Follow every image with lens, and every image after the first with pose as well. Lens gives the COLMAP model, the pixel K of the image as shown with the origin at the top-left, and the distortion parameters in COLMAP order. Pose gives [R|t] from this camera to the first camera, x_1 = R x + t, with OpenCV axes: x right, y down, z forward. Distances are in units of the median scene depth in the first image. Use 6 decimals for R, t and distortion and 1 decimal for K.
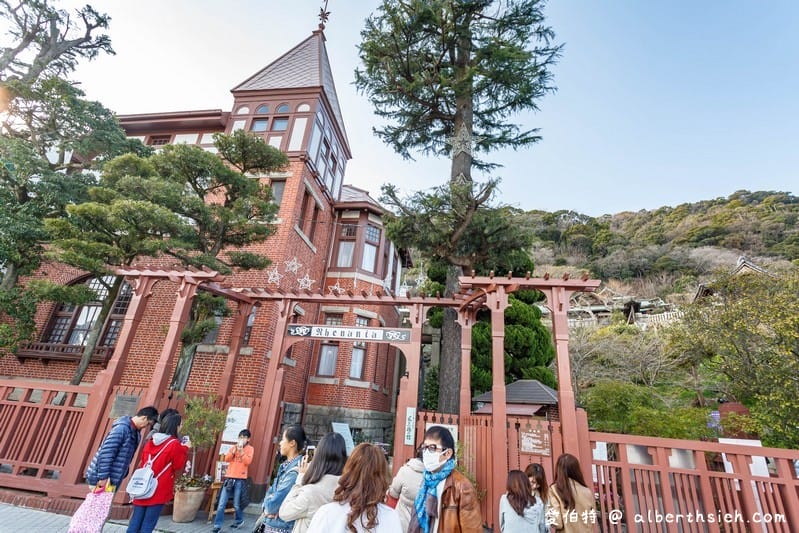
lens RADIAL K [[368.1, 0, 399.5], [0, 368.1, 266.5], [0, 0, 1]] dist [0.000516, 0.000053]
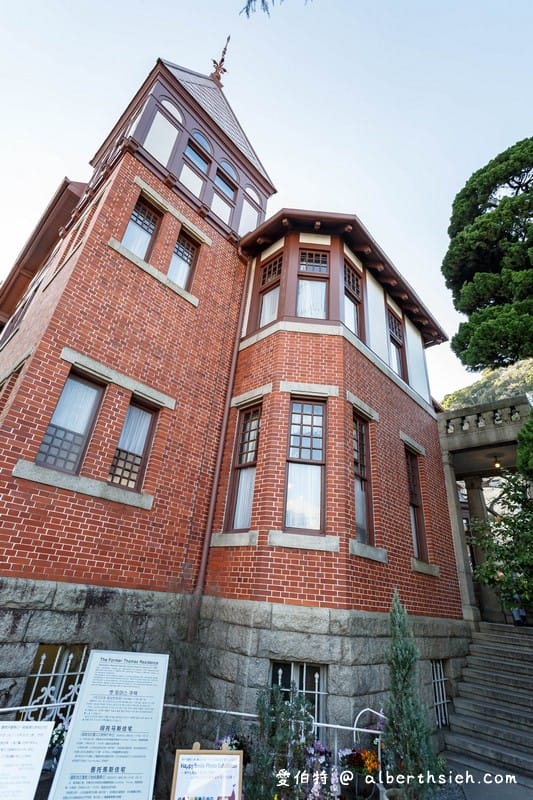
lens RADIAL K [[368.6, 0, 266.5], [0, 368.6, 400.0], [0, 0, 1]] dist [0.000516, 0.000053]
pose [[0.824798, -0.272491, -0.495437, 0.097583], [0.189849, 0.958809, -0.211288, 0.239757], [0.532603, 0.080212, 0.842556, 0.600742]]
